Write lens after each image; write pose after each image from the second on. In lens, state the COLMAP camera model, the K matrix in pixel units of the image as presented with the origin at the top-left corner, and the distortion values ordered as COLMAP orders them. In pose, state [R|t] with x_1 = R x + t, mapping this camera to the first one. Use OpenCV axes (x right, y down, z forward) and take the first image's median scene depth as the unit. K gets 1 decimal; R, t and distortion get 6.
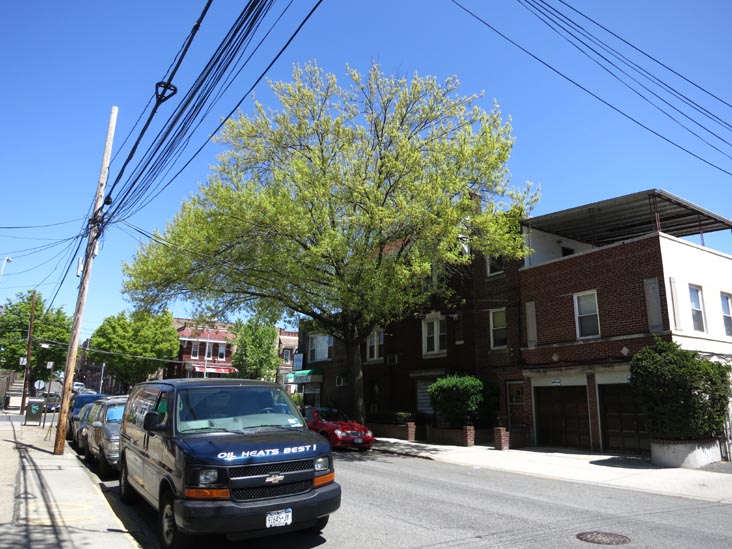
lens RADIAL K [[581.3, 0, 368.0], [0, 581.3, 278.2], [0, 0, 1]] dist [-0.006339, -0.007123]
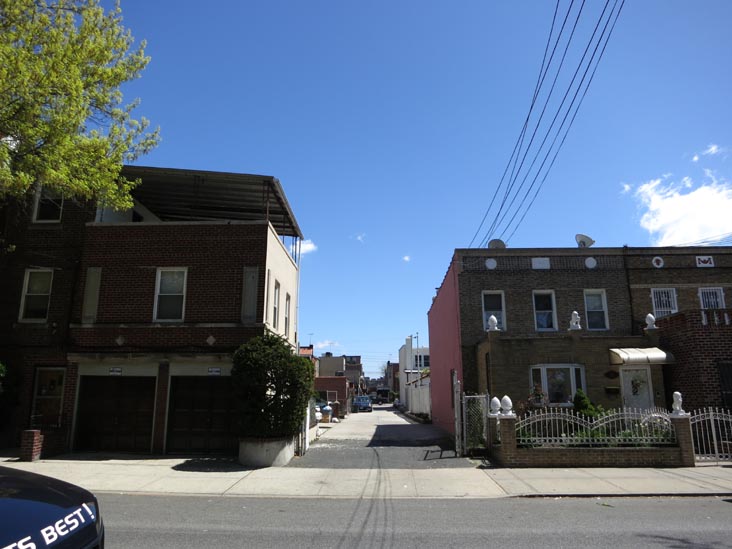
lens RADIAL K [[581.3, 0, 368.0], [0, 581.3, 278.2], [0, 0, 1]] dist [-0.006339, -0.007123]
pose [[0.560699, 0.176591, 0.808970, -0.156729], [-0.181452, 0.979451, -0.088041, 0.062598], [-0.807893, -0.097425, 0.581220, 0.273331]]
